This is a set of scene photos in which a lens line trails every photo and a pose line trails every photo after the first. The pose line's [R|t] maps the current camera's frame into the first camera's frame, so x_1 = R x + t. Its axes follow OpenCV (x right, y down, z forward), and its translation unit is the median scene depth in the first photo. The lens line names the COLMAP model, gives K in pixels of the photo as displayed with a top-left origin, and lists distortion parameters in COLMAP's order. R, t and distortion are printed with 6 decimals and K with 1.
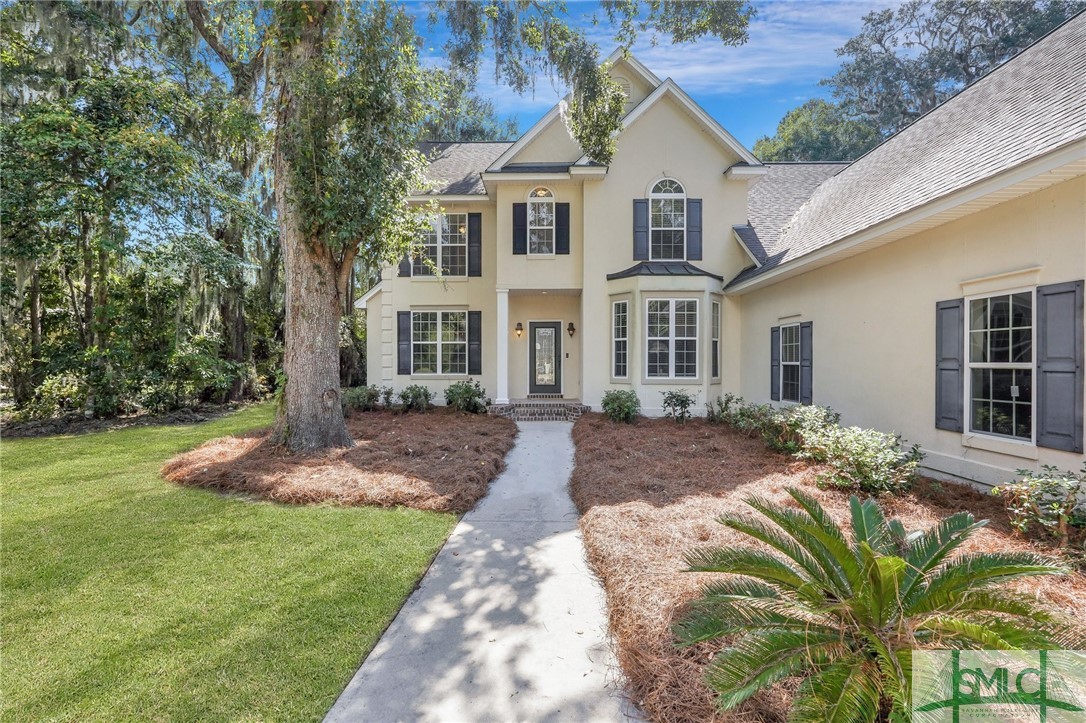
lens RADIAL K [[485.5, 0, 543.0], [0, 485.5, 361.5], [0, 0, 1]] dist [-0.018702, 0.013981]
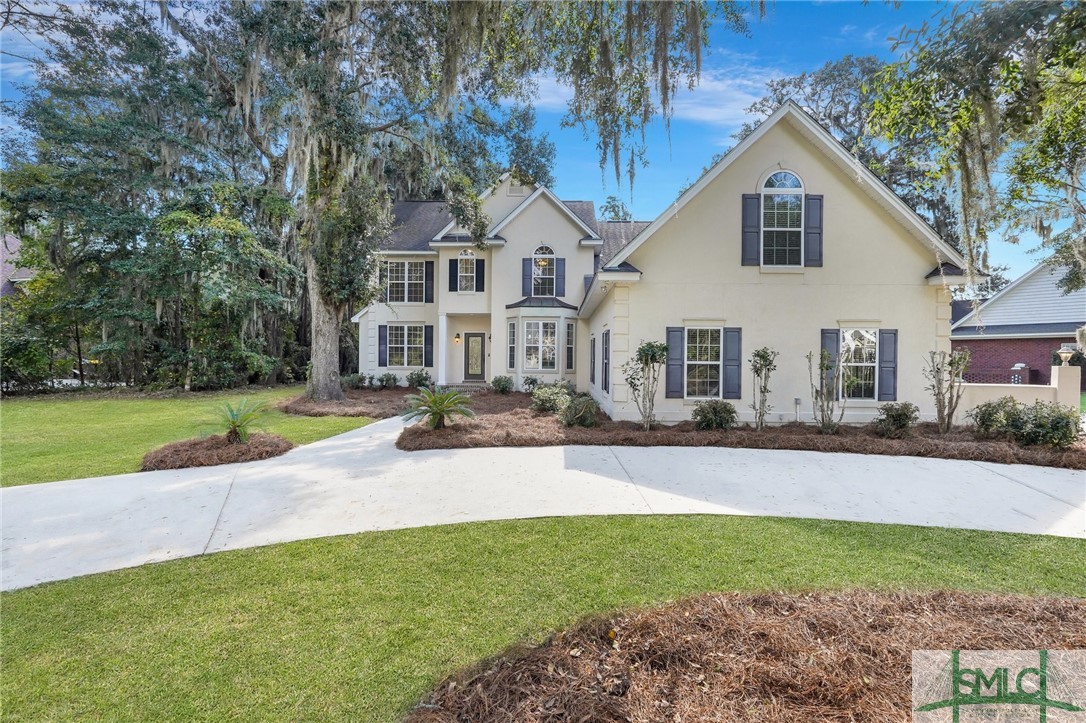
lens RADIAL K [[485.5, 0, 543.0], [0, 485.5, 361.5], [0, 0, 1]] dist [-0.018702, 0.013981]
pose [[0.999904, 0.009208, -0.010346, 0.274508], [-0.009161, 0.999948, 0.004514, -0.000313], [0.010387, -0.004419, 0.999936, -0.611311]]
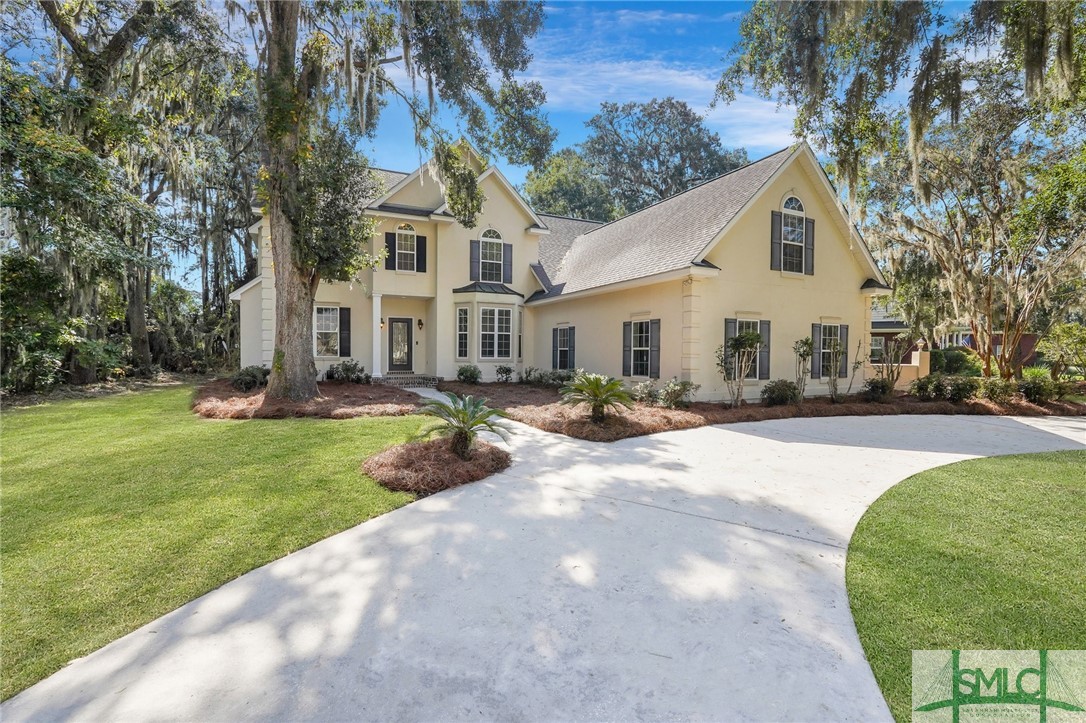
lens RADIAL K [[485.5, 0, 543.0], [0, 485.5, 361.5], [0, 0, 1]] dist [-0.018702, 0.013981]
pose [[0.892465, -0.001774, 0.451112, -0.293457], [-0.007786, 0.999783, 0.019335, 0.012509], [-0.451049, -0.020768, 0.892258, -0.457316]]
